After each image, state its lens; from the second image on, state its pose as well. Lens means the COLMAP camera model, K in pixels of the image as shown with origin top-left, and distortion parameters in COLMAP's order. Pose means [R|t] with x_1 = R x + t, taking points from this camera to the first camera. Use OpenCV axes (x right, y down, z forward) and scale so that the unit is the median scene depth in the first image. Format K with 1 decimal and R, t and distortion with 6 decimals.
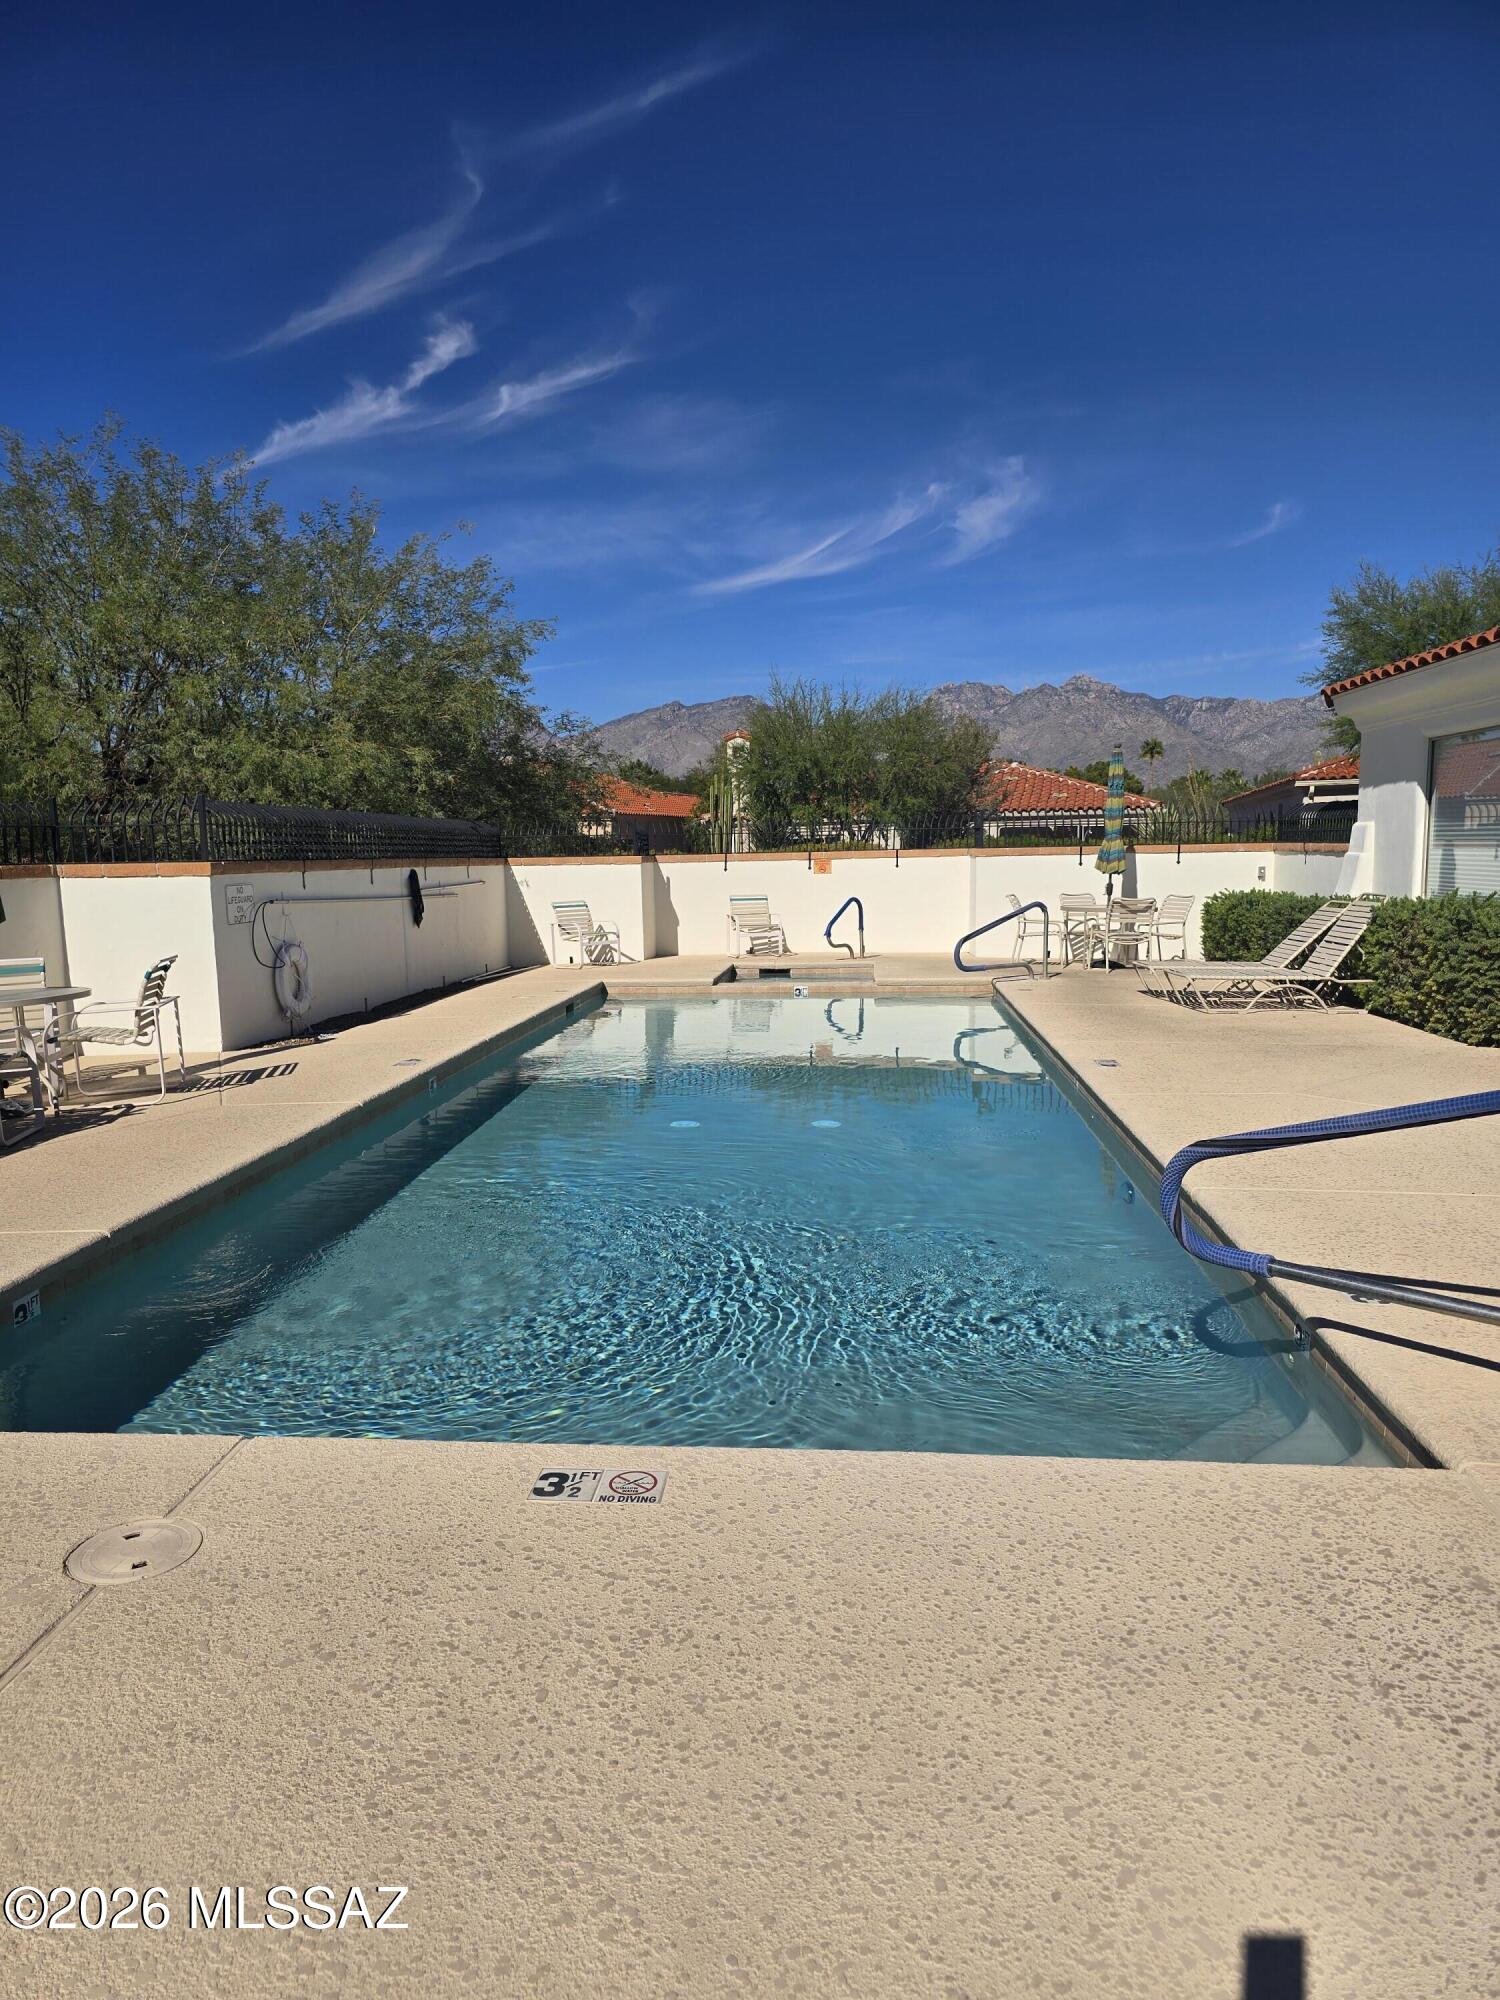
lens RADIAL K [[1348.3, 0, 750.0], [0, 1348.3, 1000.0], [0, 0, 1]] dist [-0.001877, -0.001210]
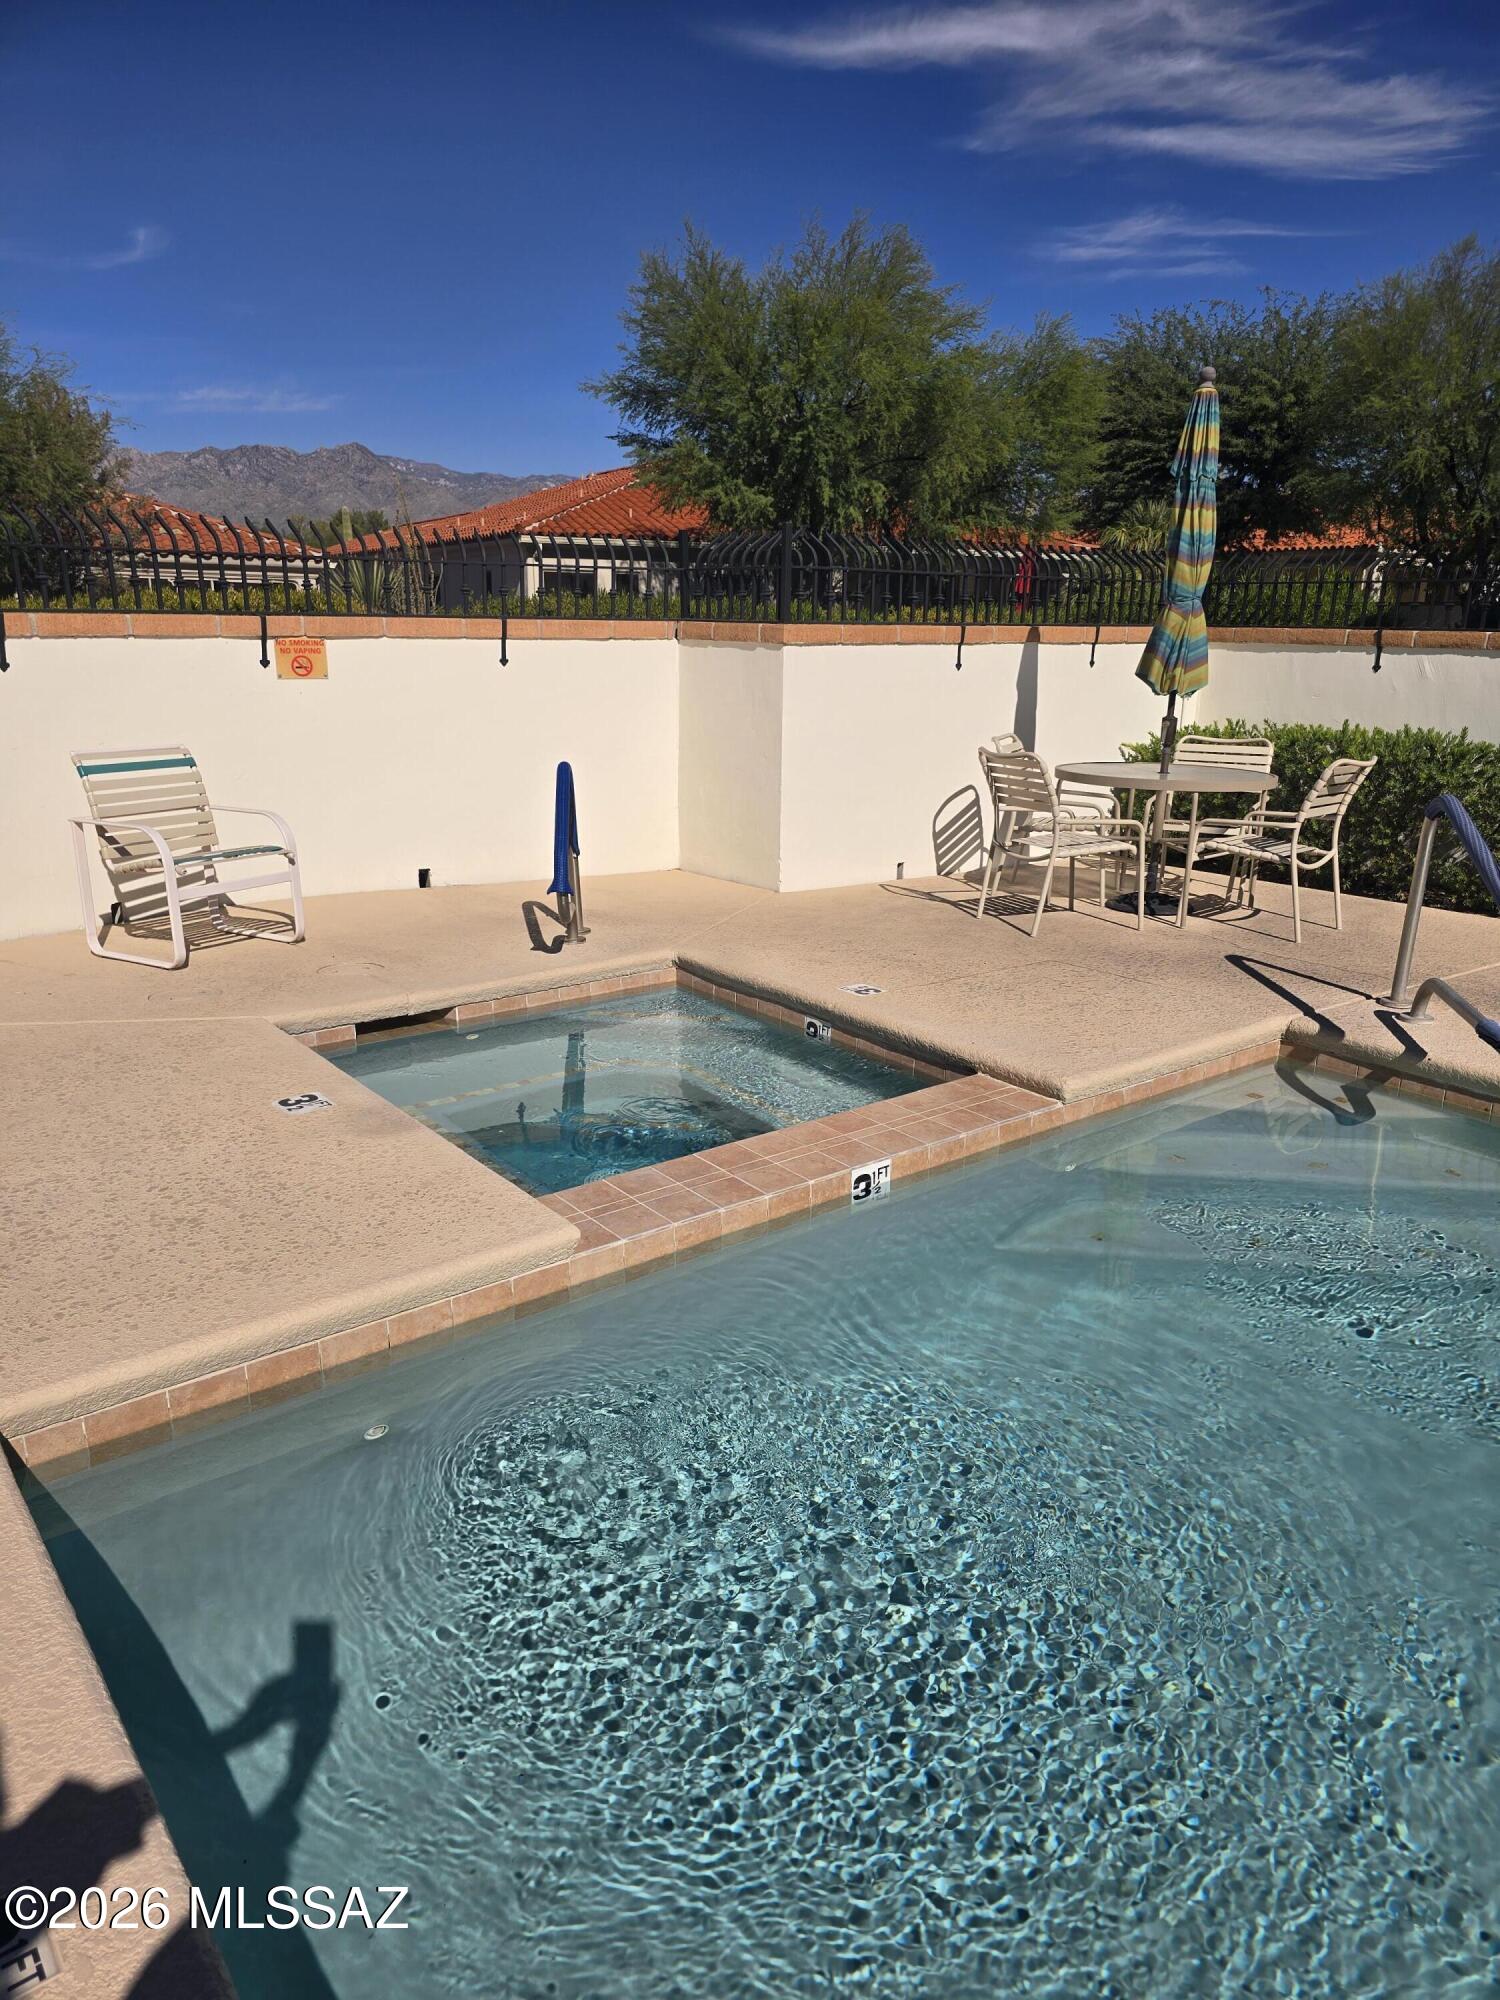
lens RADIAL K [[1348.3, 0, 750.0], [0, 1348.3, 1000.0], [0, 0, 1]] dist [-0.001877, -0.001210]
pose [[0.722221, -0.163130, 0.672149, -0.073905], [0.053256, 0.982019, 0.181112, -0.045153], [-0.689609, -0.095008, 0.717923, 0.431293]]
